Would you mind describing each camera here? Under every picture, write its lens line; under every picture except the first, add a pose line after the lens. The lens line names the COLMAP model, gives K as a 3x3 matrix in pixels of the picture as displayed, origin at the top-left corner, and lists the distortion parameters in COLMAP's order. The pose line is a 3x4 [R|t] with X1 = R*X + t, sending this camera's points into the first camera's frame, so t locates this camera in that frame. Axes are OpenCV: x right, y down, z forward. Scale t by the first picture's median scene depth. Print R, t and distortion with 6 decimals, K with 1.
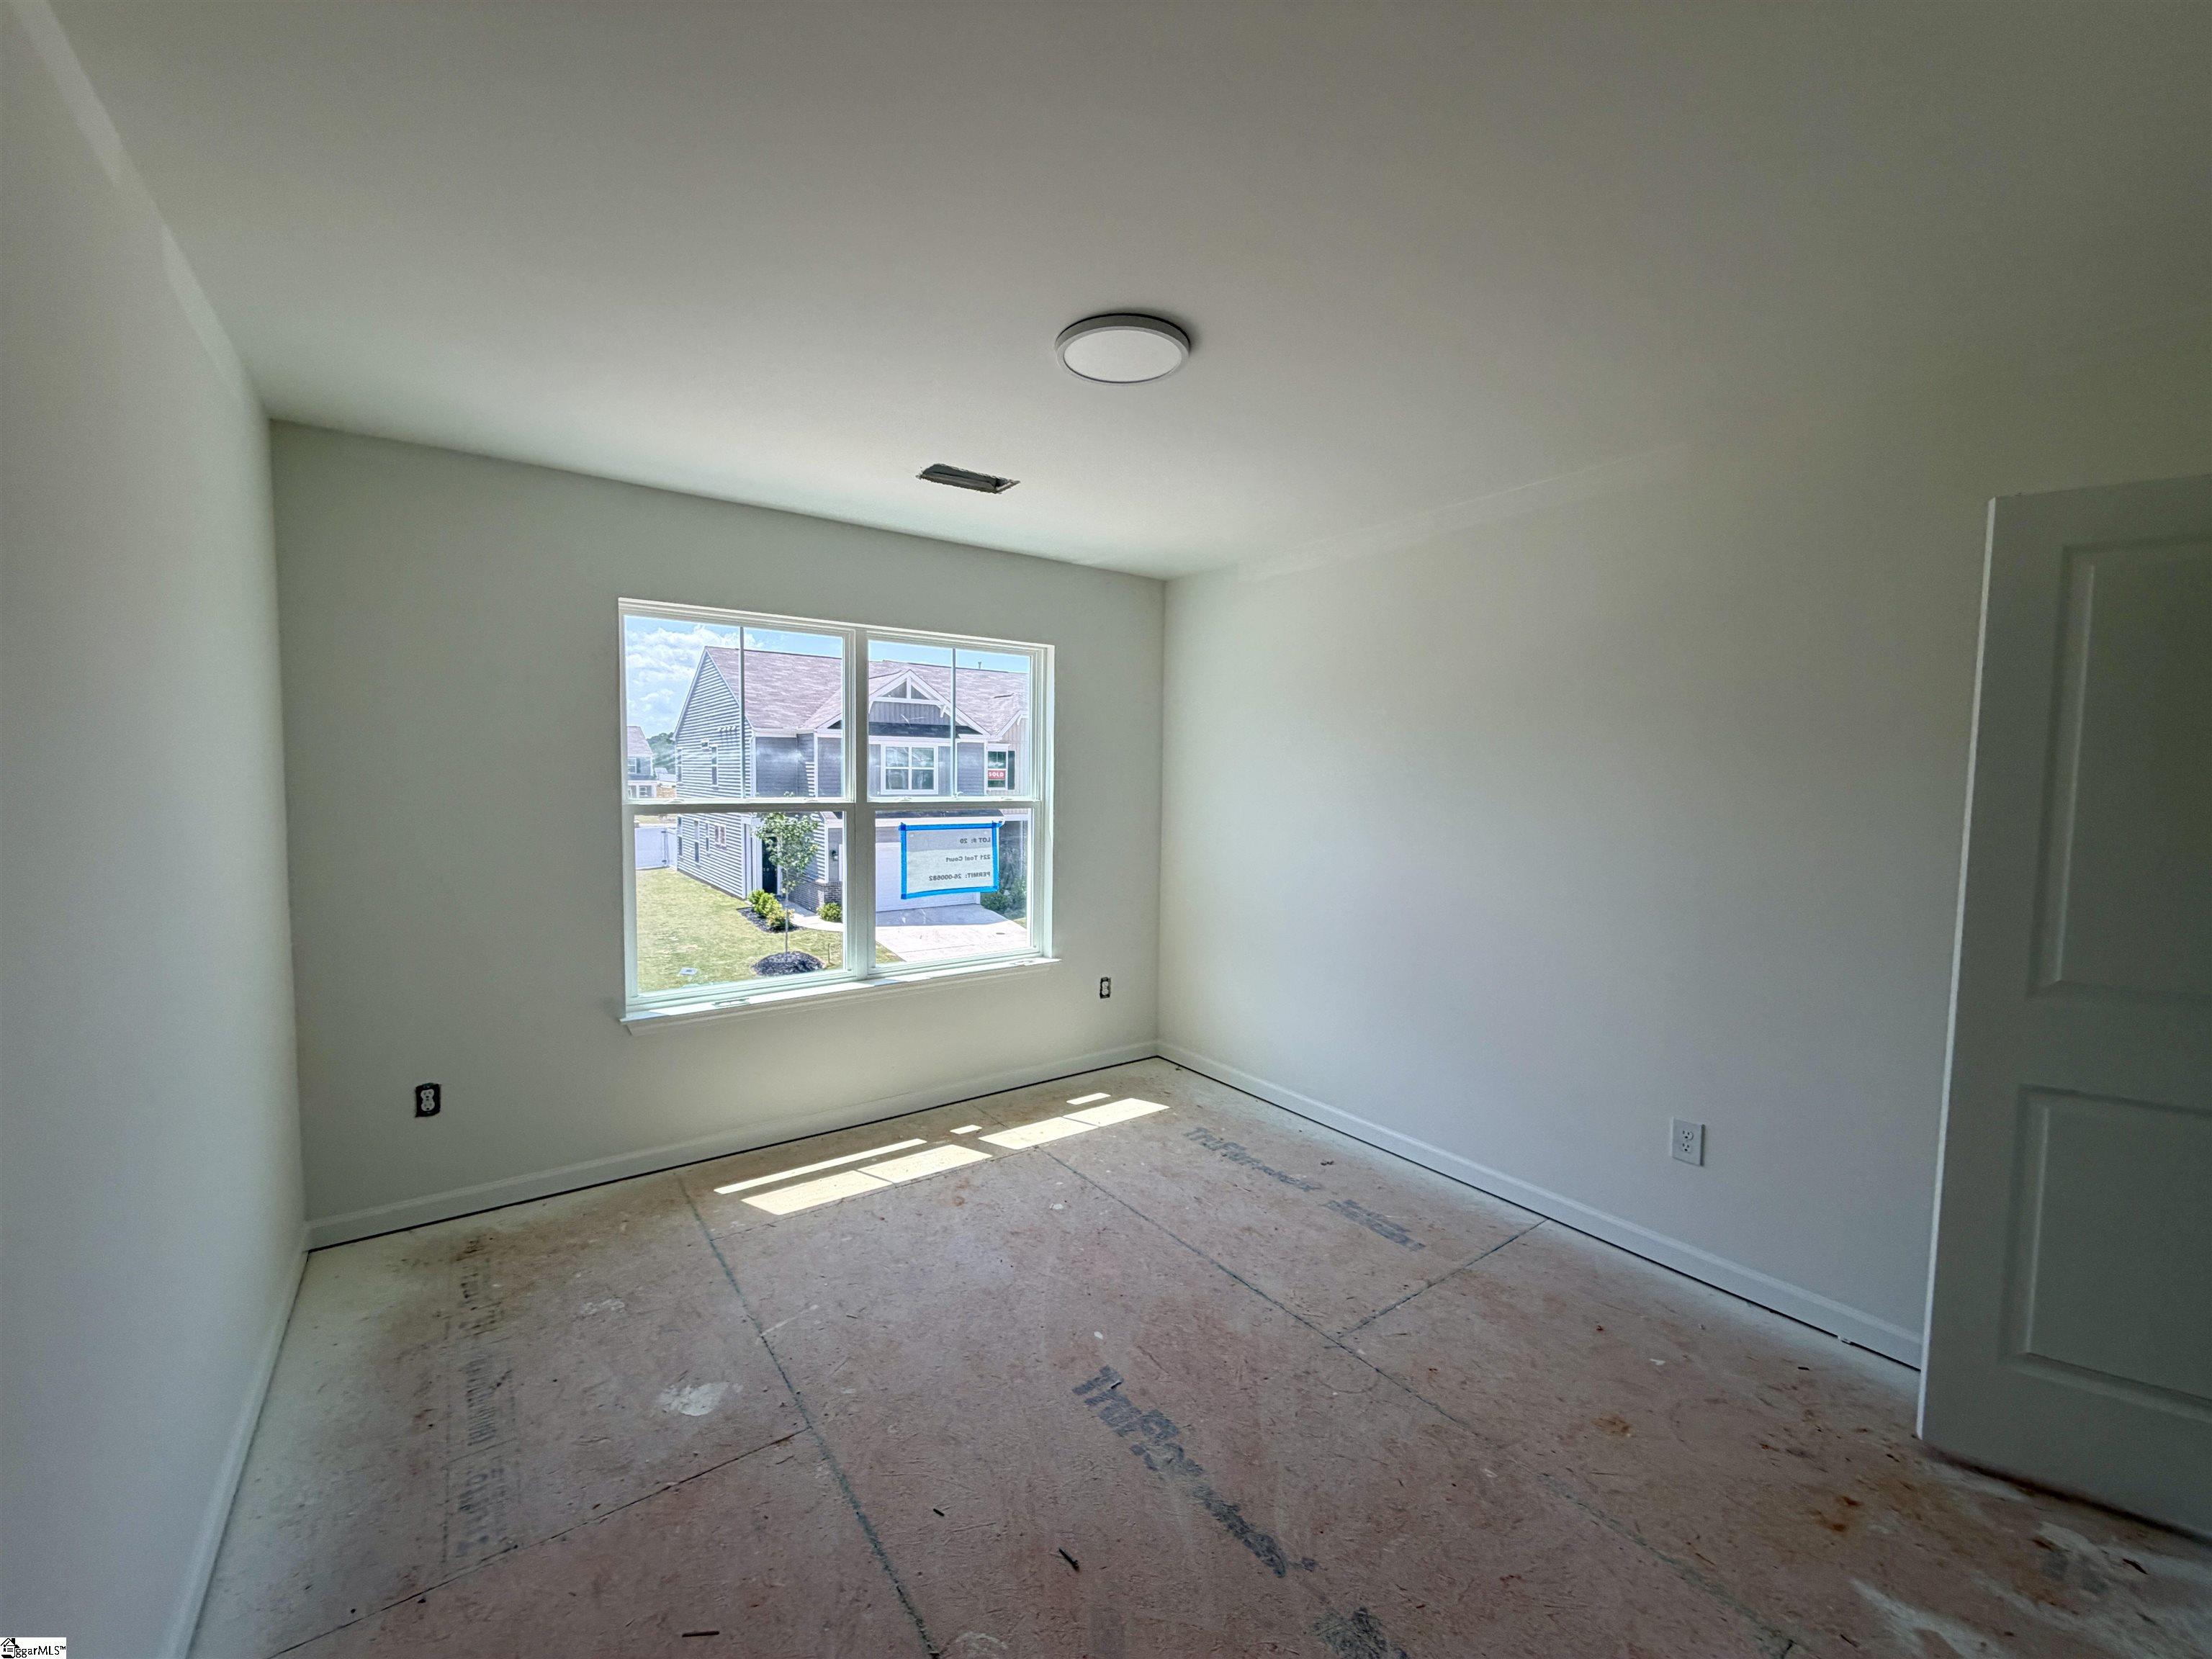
lens RADIAL K [[888.2, 0, 1106.0], [0, 888.2, 829.5], [0, 0, 1]] dist [-0.000068, -0.000028]
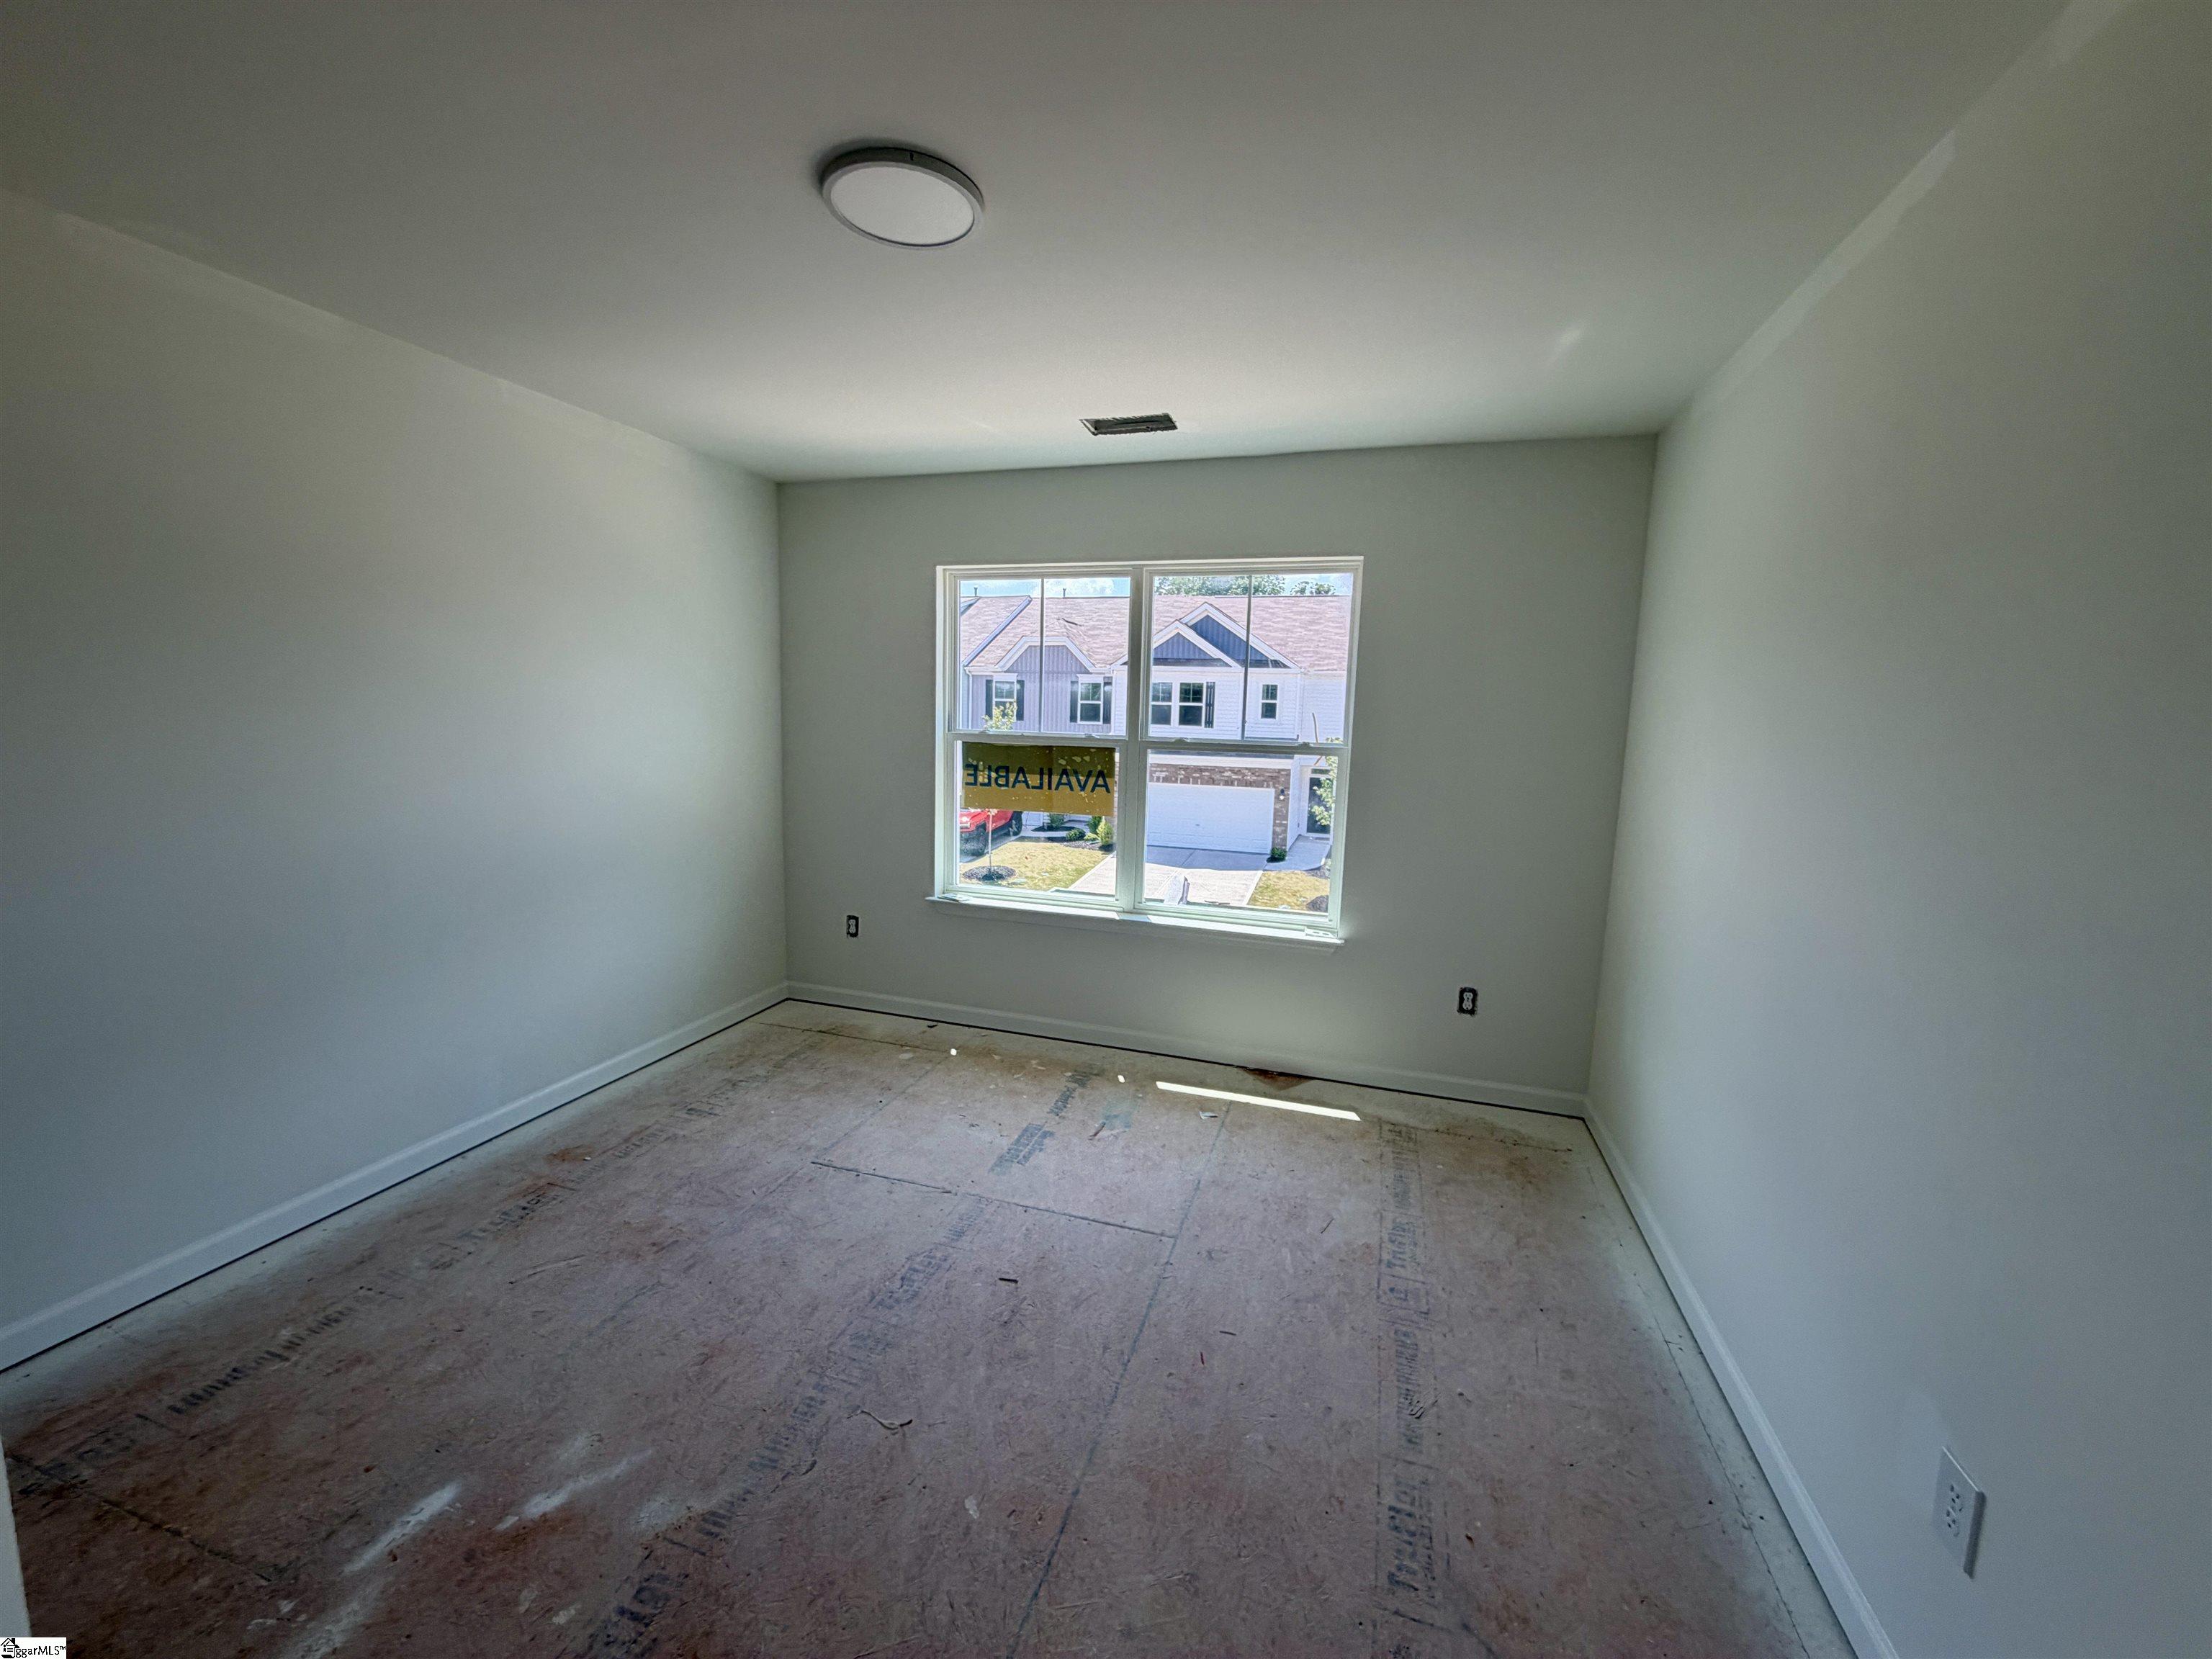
lens RADIAL K [[888.2, 0, 1106.0], [0, 888.2, 829.5], [0, 0, 1]] dist [-0.000068, -0.000028]
pose [[0.597545, 0.120590, -0.792716, 0.515215], [-0.075802, 0.992694, 0.093872, -0.021150], [0.798244, 0.003997, 0.602320, 0.358053]]
